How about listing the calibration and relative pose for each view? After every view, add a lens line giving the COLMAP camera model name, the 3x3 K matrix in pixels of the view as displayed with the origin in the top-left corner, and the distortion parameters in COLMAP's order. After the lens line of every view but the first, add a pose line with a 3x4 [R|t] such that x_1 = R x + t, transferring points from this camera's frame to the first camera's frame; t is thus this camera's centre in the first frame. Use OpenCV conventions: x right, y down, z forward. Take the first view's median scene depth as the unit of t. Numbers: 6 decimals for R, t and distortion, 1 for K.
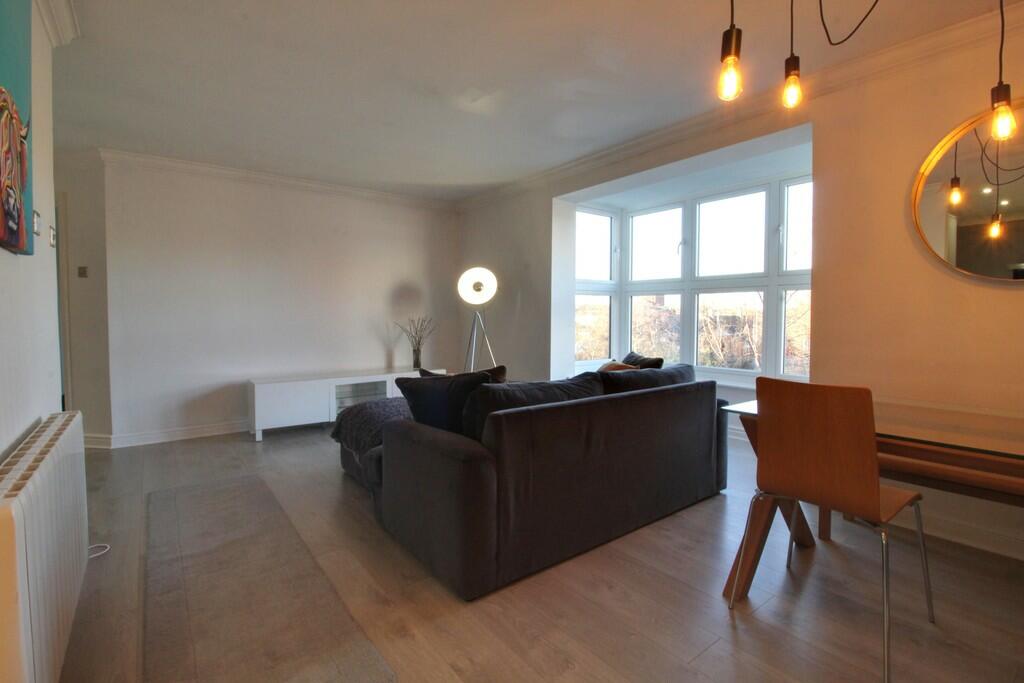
lens RADIAL K [[472.4, 0, 509.8], [0, 472.4, 334.0], [0, 0, 1]] dist [0.000910, -0.013341]
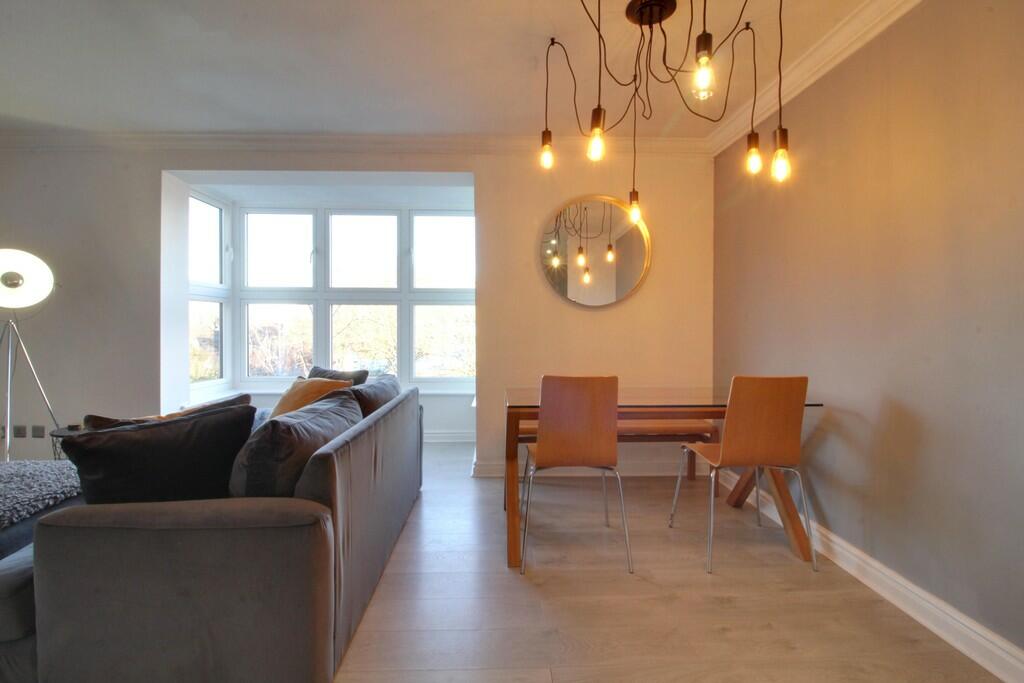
lens RADIAL K [[472.4, 0, 509.8], [0, 472.4, 334.0], [0, 0, 1]] dist [0.000910, -0.013341]
pose [[0.583302, -0.011139, 0.812179, -0.288699], [0.029818, 0.999526, -0.007707, -0.007821], [-0.811708, 0.028714, 0.583357, 0.177911]]
